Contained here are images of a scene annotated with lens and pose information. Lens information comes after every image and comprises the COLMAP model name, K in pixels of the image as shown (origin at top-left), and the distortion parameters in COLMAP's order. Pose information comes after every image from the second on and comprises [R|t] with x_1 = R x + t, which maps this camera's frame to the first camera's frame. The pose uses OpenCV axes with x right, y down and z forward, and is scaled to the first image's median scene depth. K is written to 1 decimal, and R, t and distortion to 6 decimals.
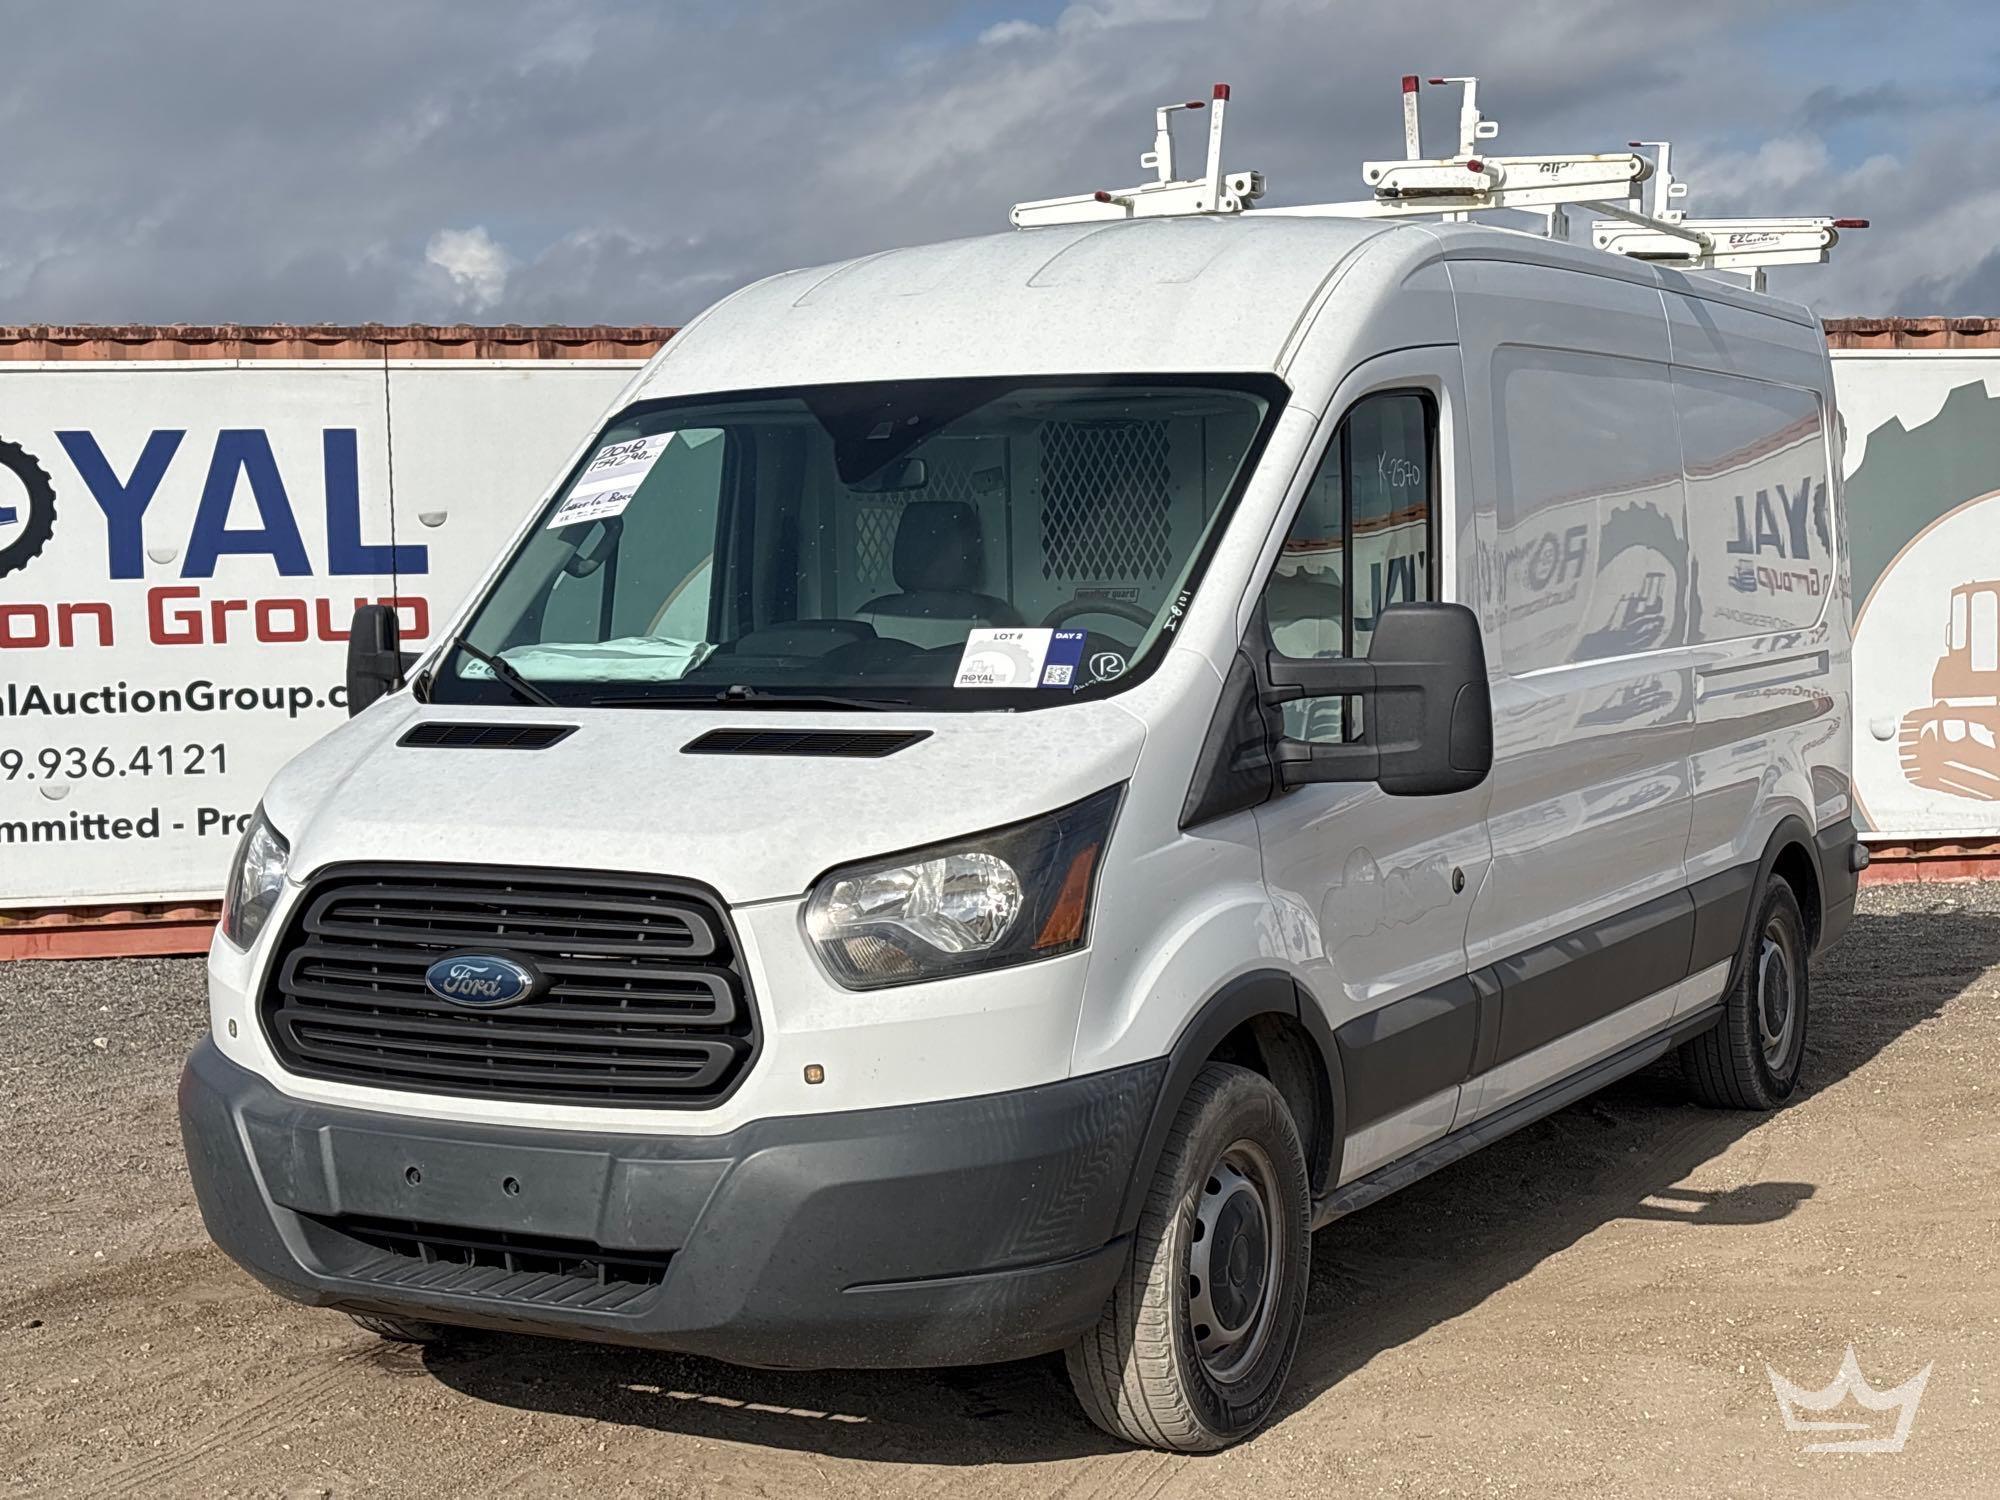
lens RADIAL K [[3016.3, 0, 1000.0], [0, 3016.3, 750.0], [0, 0, 1]] dist [-0.006210, 0.036676]
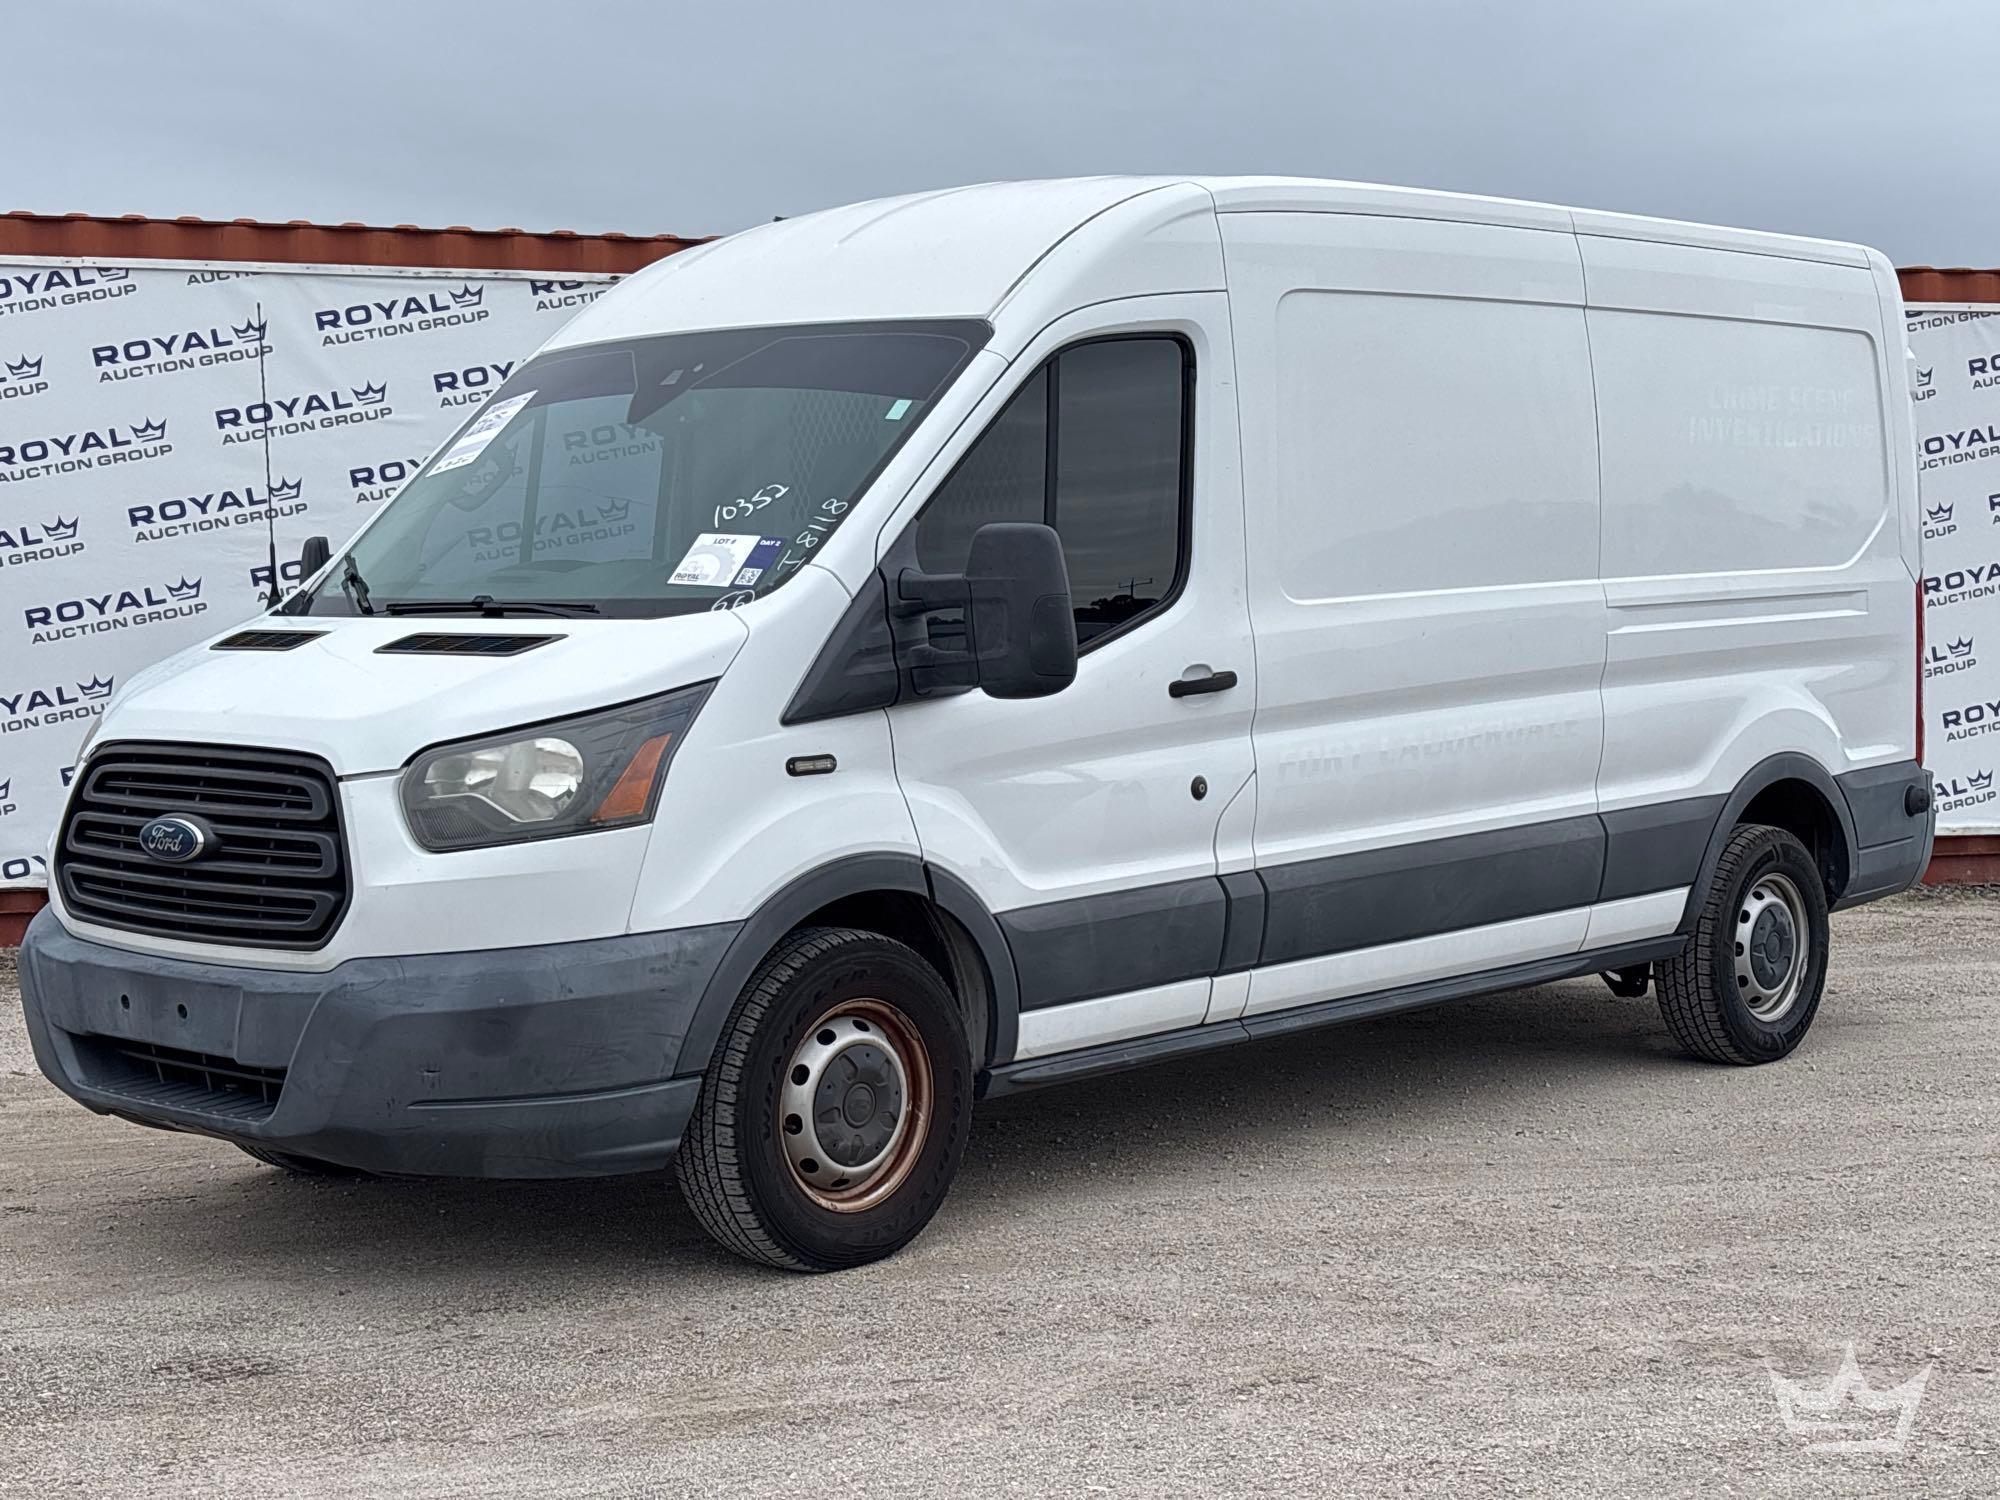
lens RADIAL K [[3016.3, 0, 1000.0], [0, 3016.3, 750.0], [0, 0, 1]] dist [-0.006210, 0.036676]
pose [[0.968976, 0.014367, -0.246737, 0.409638], [-0.012408, 0.999878, 0.009494, 0.023812], [0.246843, -0.006138, 0.969036, -0.072817]]
